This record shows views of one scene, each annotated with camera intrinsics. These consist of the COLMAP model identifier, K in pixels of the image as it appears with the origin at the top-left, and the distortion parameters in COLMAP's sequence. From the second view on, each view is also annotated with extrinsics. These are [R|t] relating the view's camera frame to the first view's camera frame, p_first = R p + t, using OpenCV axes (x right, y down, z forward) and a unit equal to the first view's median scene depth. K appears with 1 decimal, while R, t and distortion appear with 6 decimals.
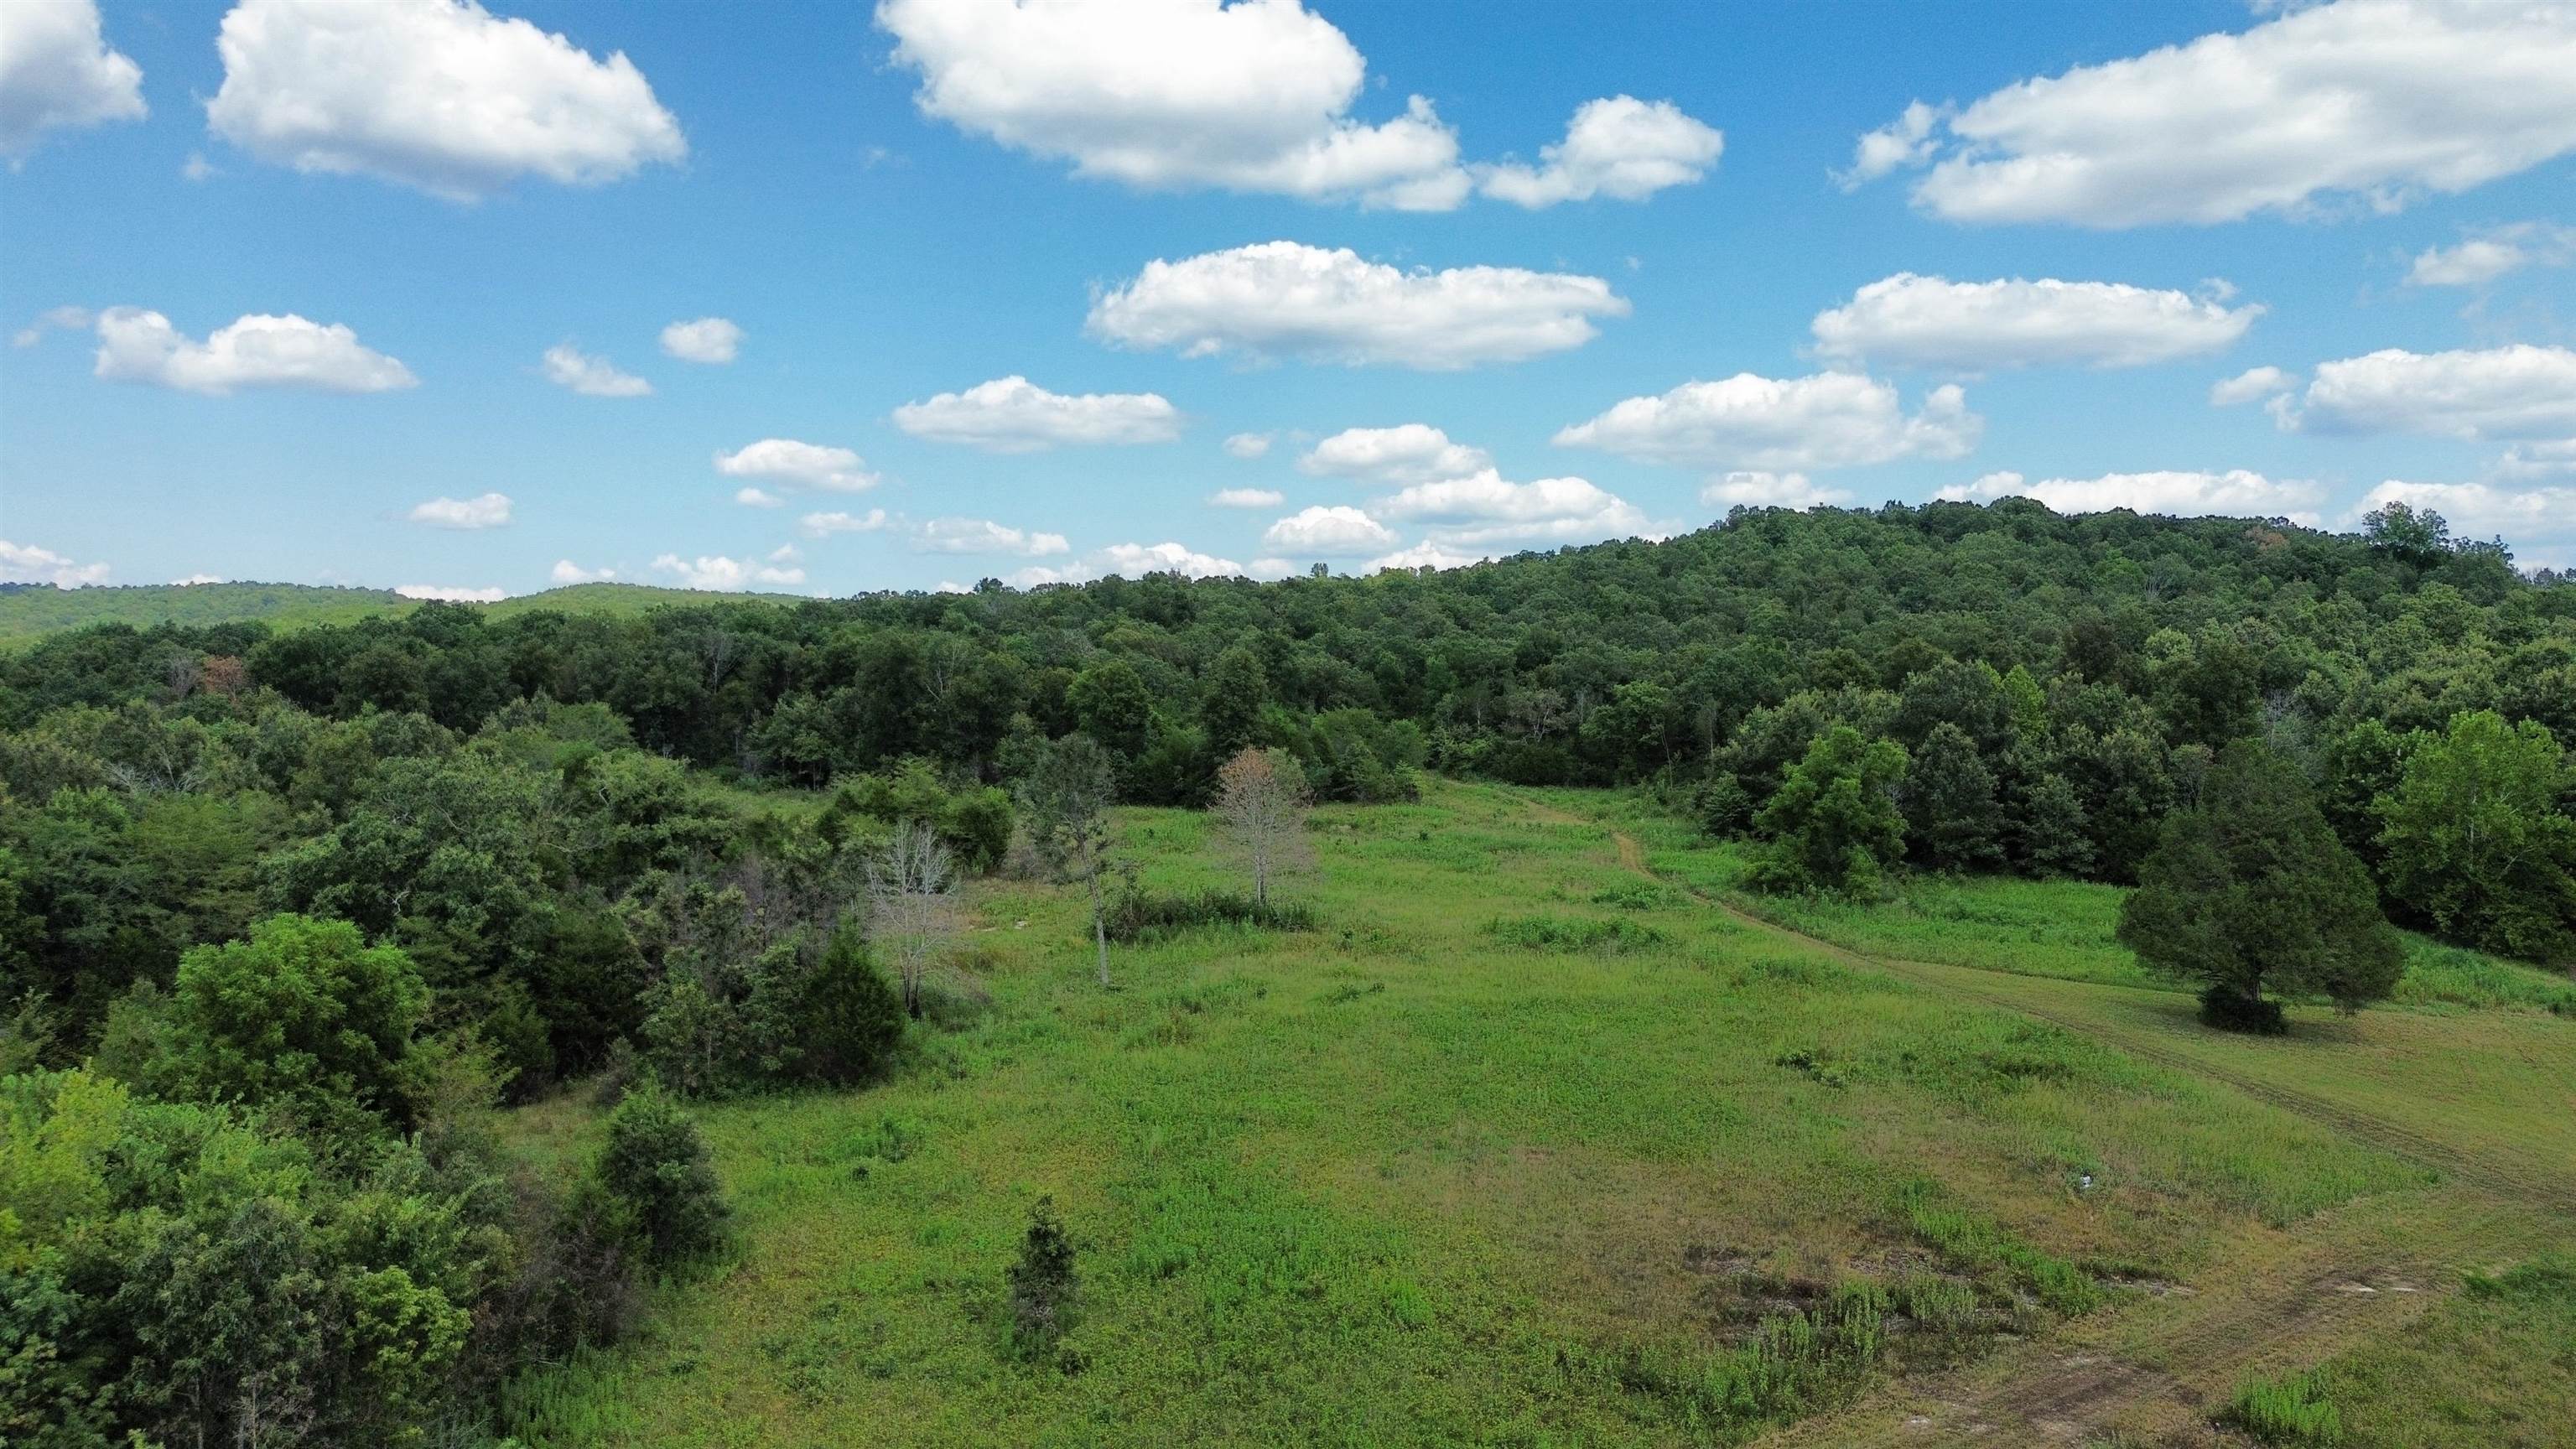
lens RADIAL K [[1807.7, 0, 1306.1], [0, 1807.7, 696.2], [0, 0, 1]] dist [0.086596, -0.102425]
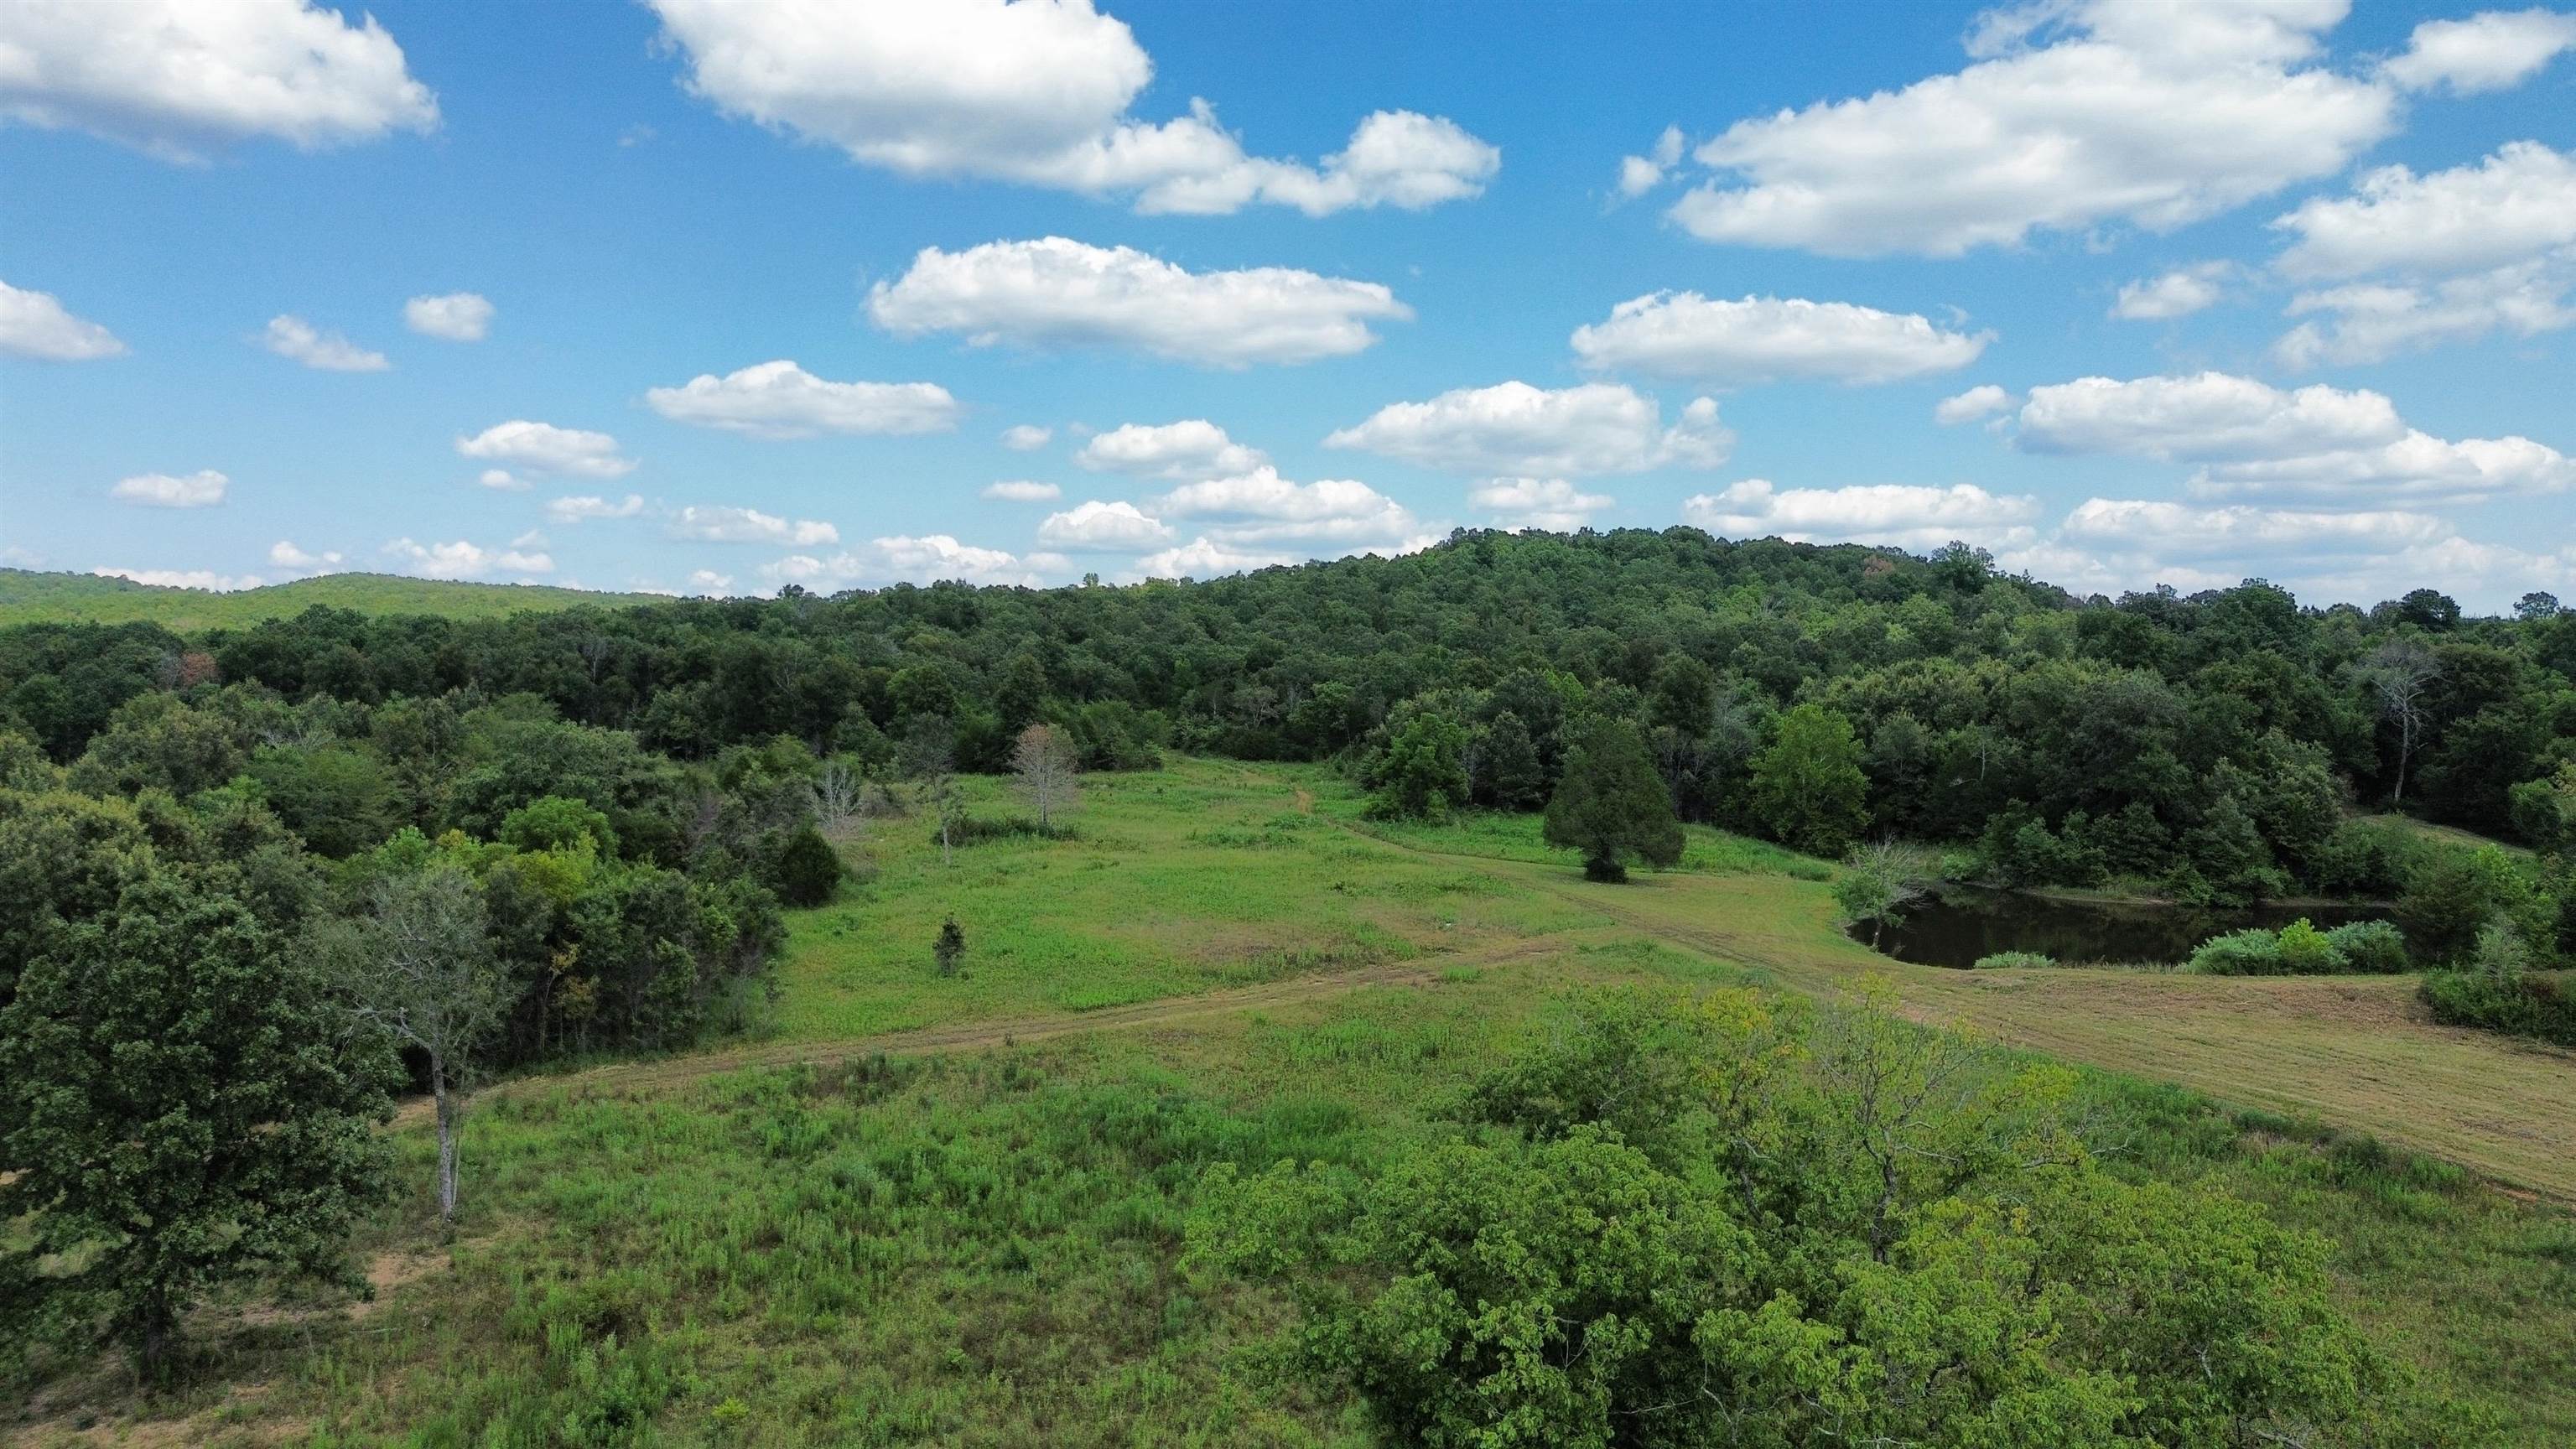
lens RADIAL K [[1807.7, 0, 1306.1], [0, 1807.7, 696.2], [0, 0, 1]] dist [0.086596, -0.102425]
pose [[0.992391, 0.005998, 0.122978, 0.003572], [-0.006220, 0.999980, 0.001418, 0.000944], [-0.122967, -0.002172, 0.992408, -0.310735]]
